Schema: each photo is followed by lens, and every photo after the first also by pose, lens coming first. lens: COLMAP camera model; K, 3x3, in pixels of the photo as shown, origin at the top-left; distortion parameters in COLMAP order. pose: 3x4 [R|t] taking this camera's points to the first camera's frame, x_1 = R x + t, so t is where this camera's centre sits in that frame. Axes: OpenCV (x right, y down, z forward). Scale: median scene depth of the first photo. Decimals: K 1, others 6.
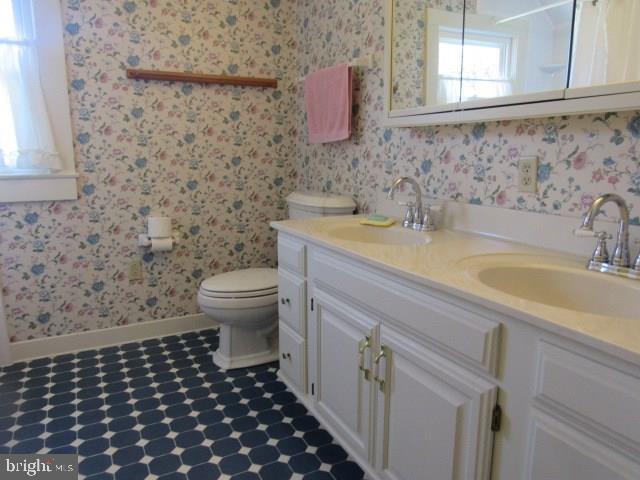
lens RADIAL K [[457.7, 0, 318.5], [0, 457.7, 242.1], [0, 0, 1]] dist [-0.038494, 0.020289]
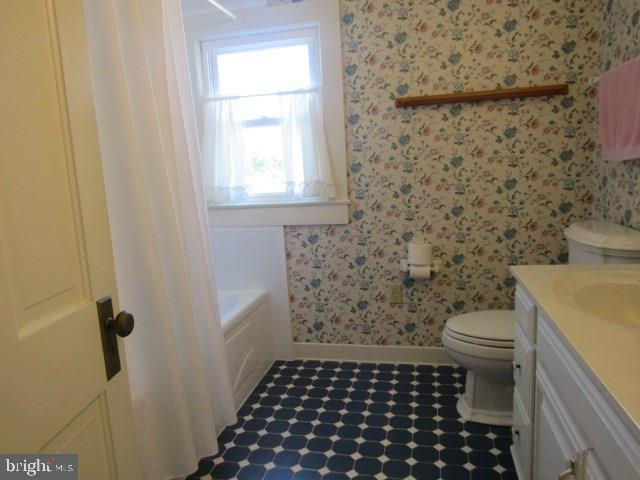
lens RADIAL K [[457.7, 0, 318.3], [0, 457.7, 239.8], [0, 0, 1]] dist [-0.038494, 0.020289]
pose [[0.753994, 0.060018, -0.654133, 0.133140], [-0.070434, 0.997463, 0.010334, -0.060187], [0.653094, 0.038282, 0.756309, 0.114851]]
